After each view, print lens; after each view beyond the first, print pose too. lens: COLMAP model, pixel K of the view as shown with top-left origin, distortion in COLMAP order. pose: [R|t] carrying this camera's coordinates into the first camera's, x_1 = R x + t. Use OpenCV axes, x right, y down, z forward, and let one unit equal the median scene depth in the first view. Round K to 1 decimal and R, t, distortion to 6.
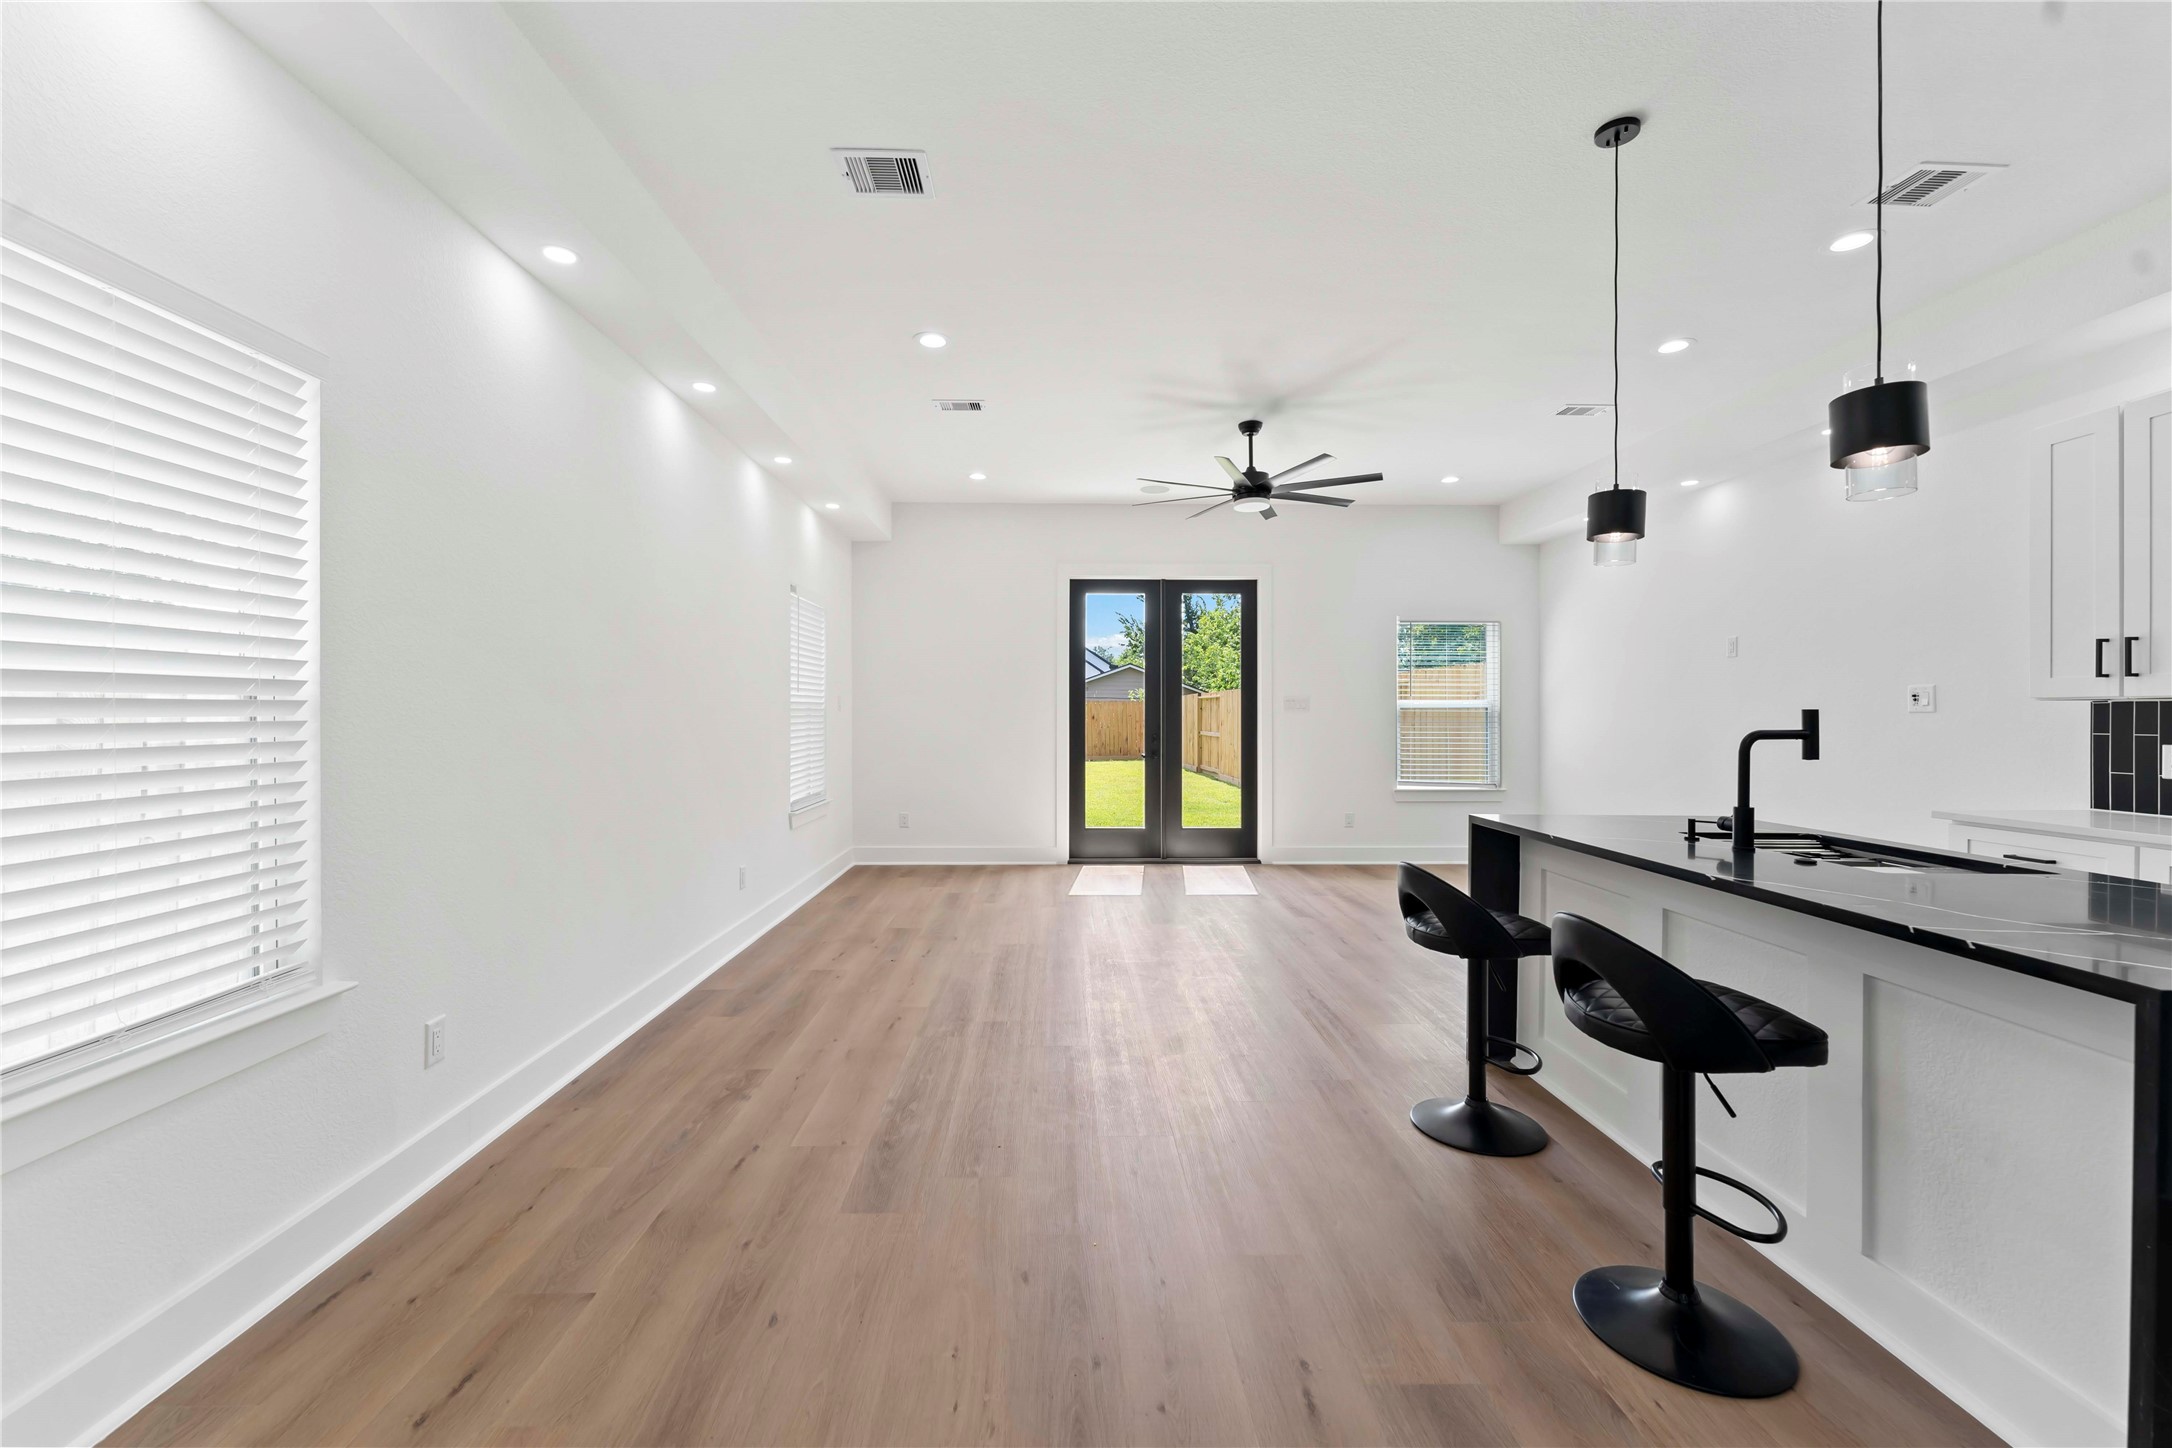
lens RADIAL K [[890.5, 0, 1078.7], [0, 890.5, 715.5], [0, 0, 1]] dist [0.000268, 0.000001]
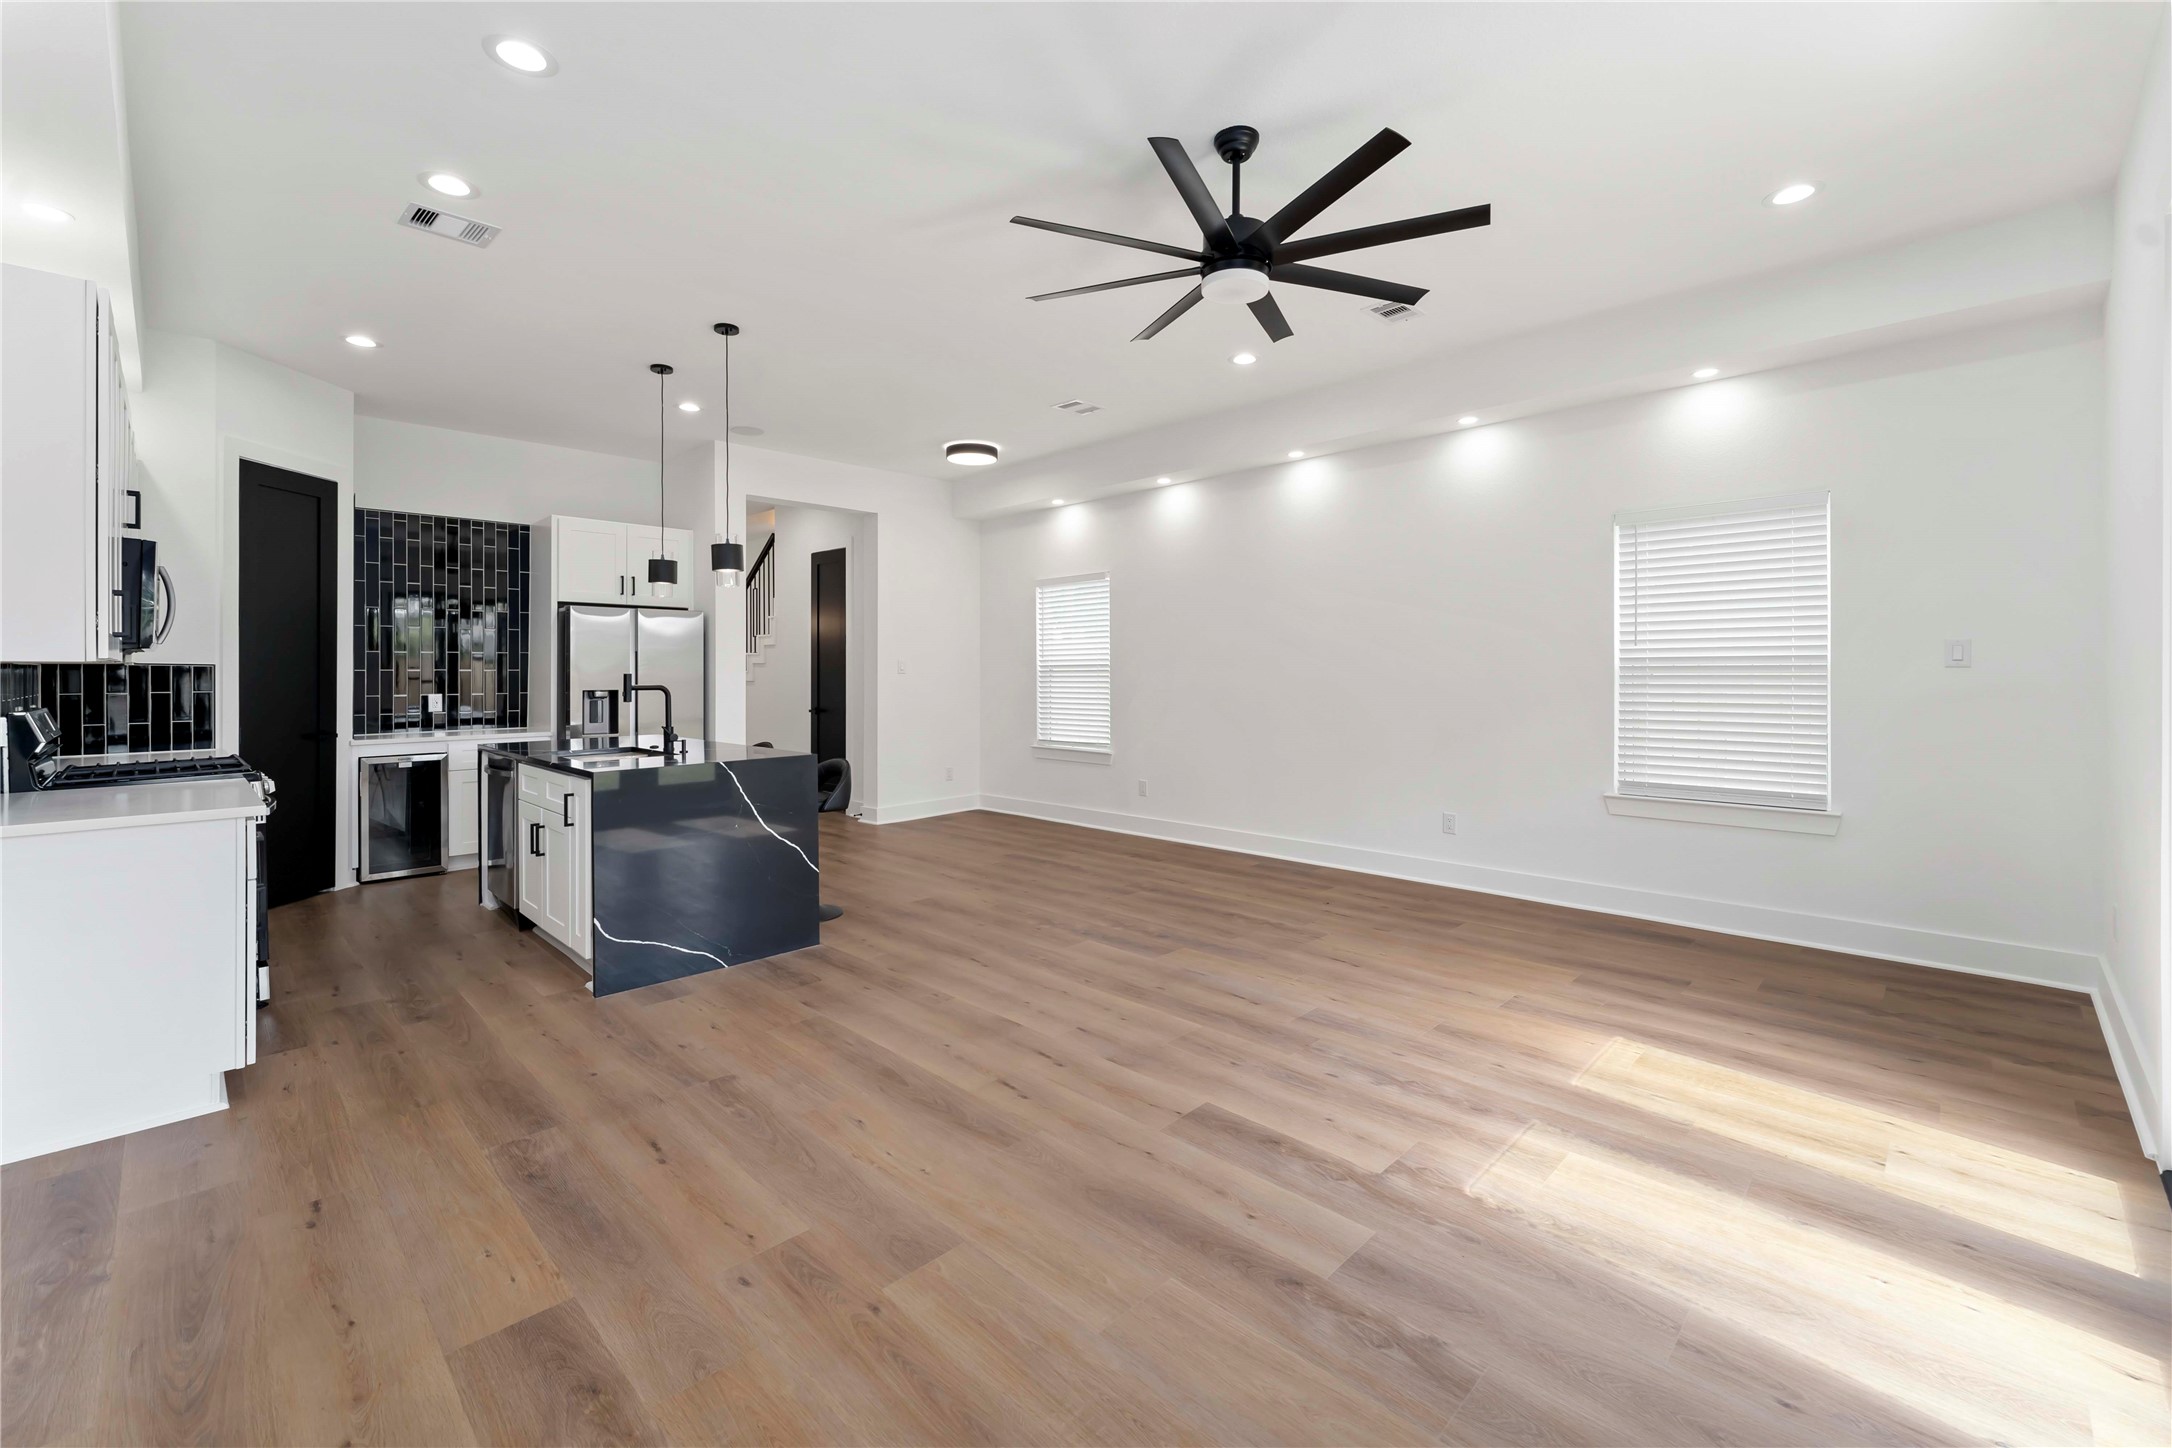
lens RADIAL K [[905.1, 0, 1074.8], [0, 905.1, 669.5], [0, 0, 1]] dist [0.000942, 0.000171]
pose [[-0.730875, 0.000953, -0.682511, 0.828633], [0.001283, 0.999999, 0.000022, -0.008572], [0.682510, -0.000860, -0.730876, 1.732406]]
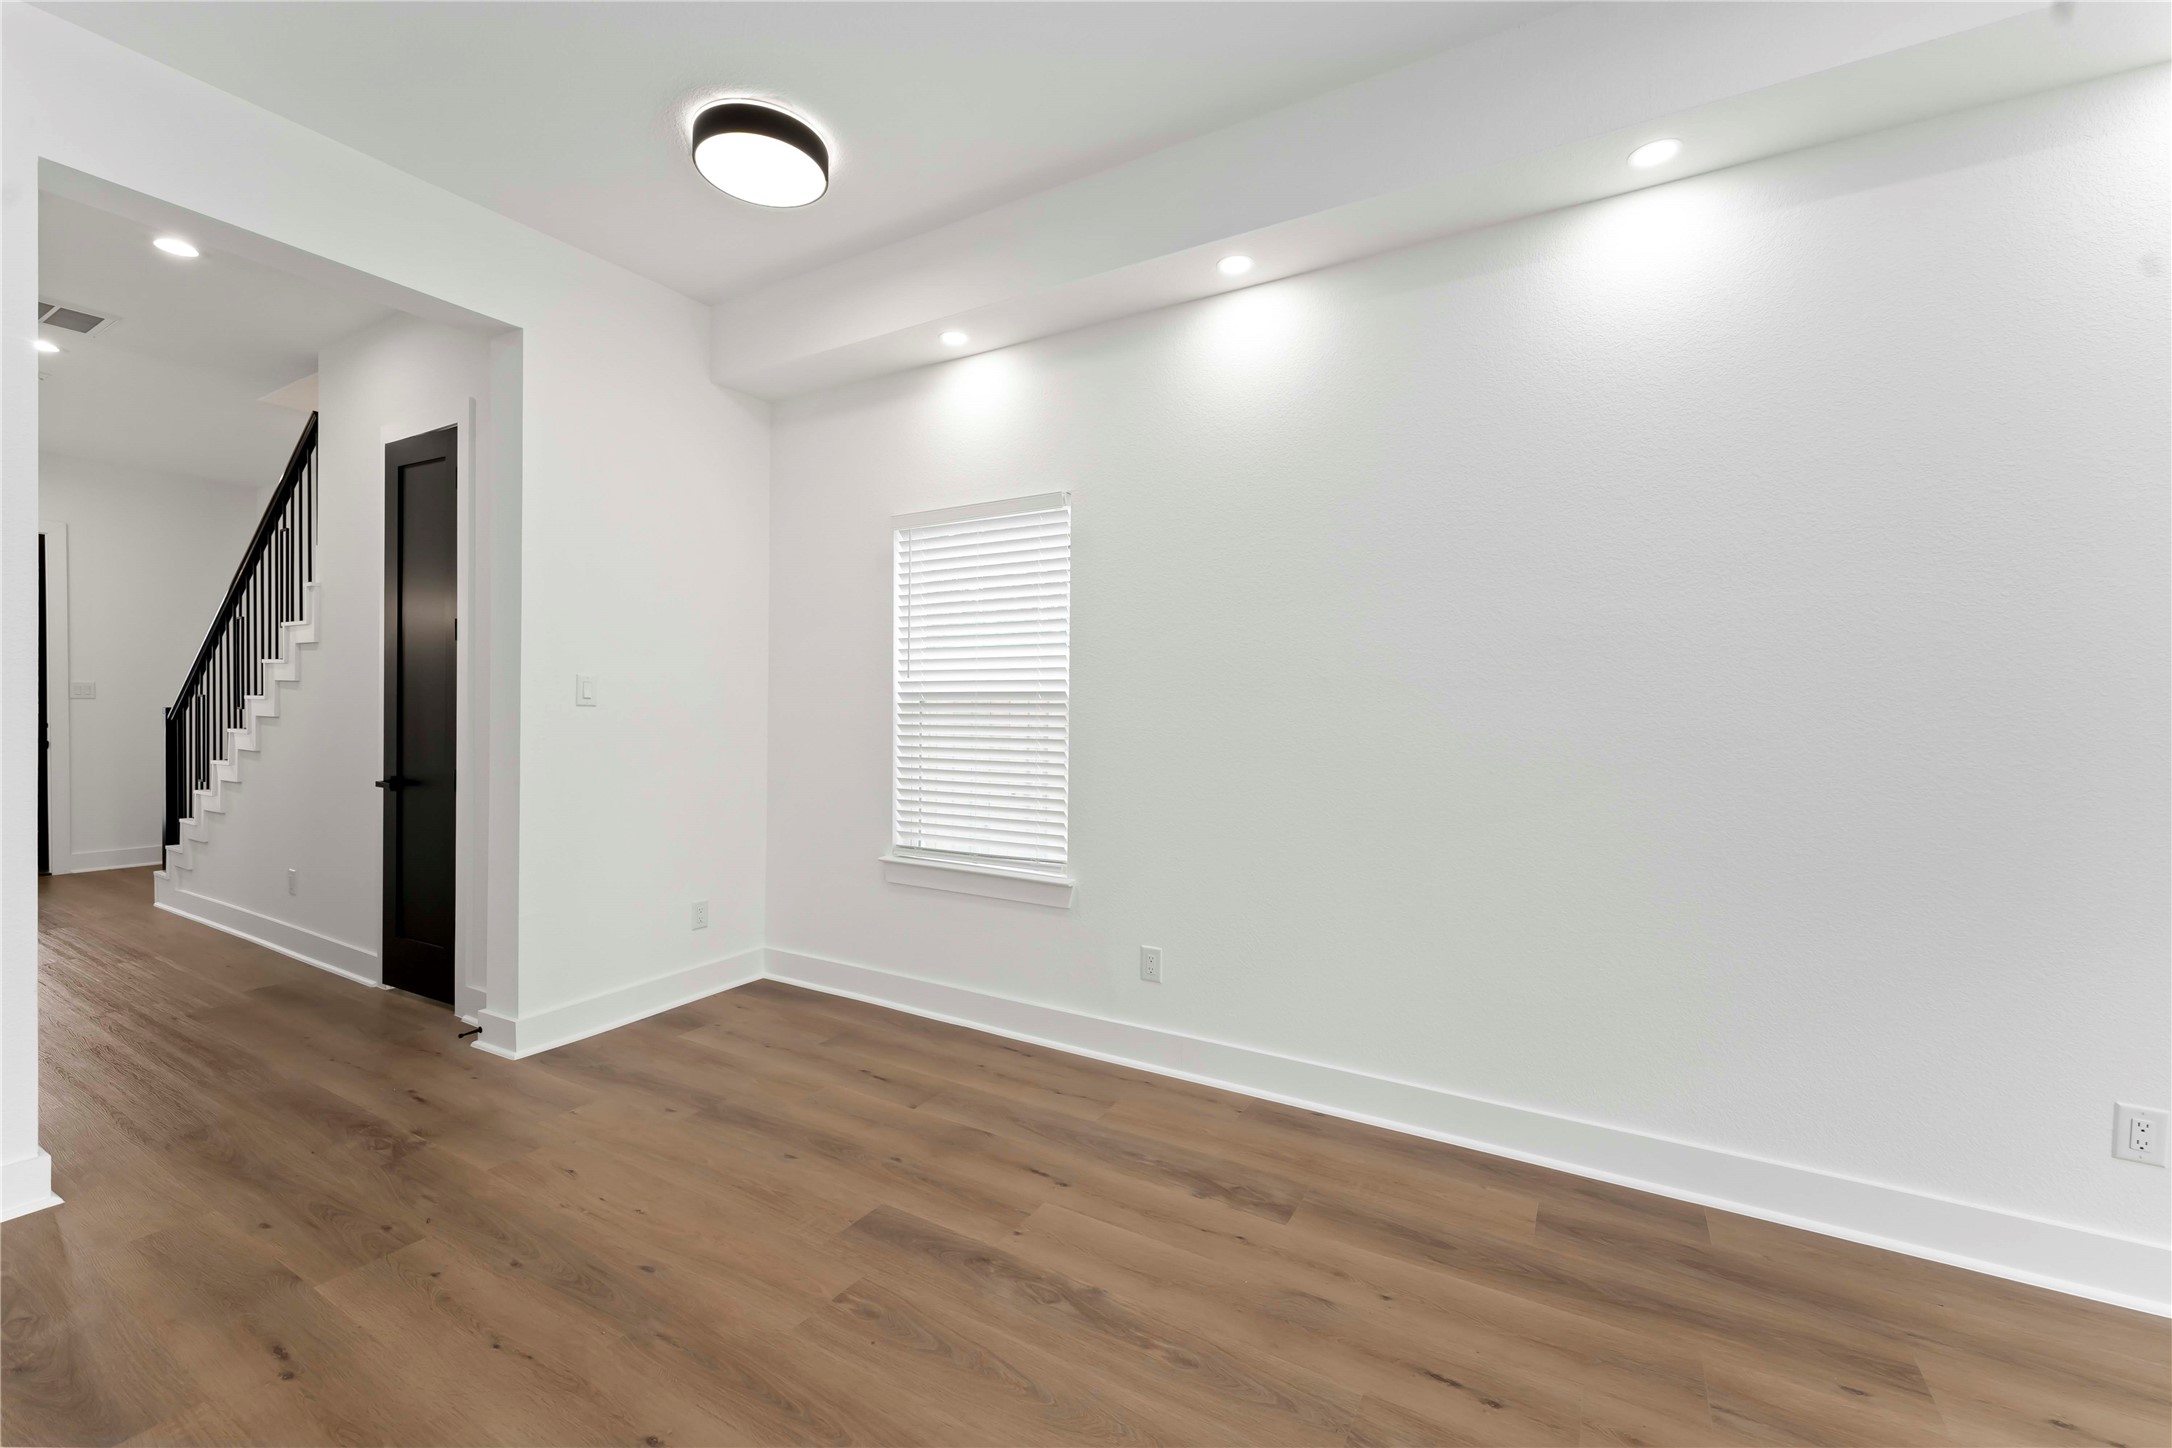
lens RADIAL K [[896.1, 0, 1074.7], [0, 896.1, 719.2], [0, 0, 1]] dist [0.002417, 0.000318]
pose [[-0.540774, 0.007677, -0.841133, 0.254079], [-0.011005, 0.999808, 0.016200, -0.007439], [0.841096, 0.018017, -0.540586, 0.933213]]
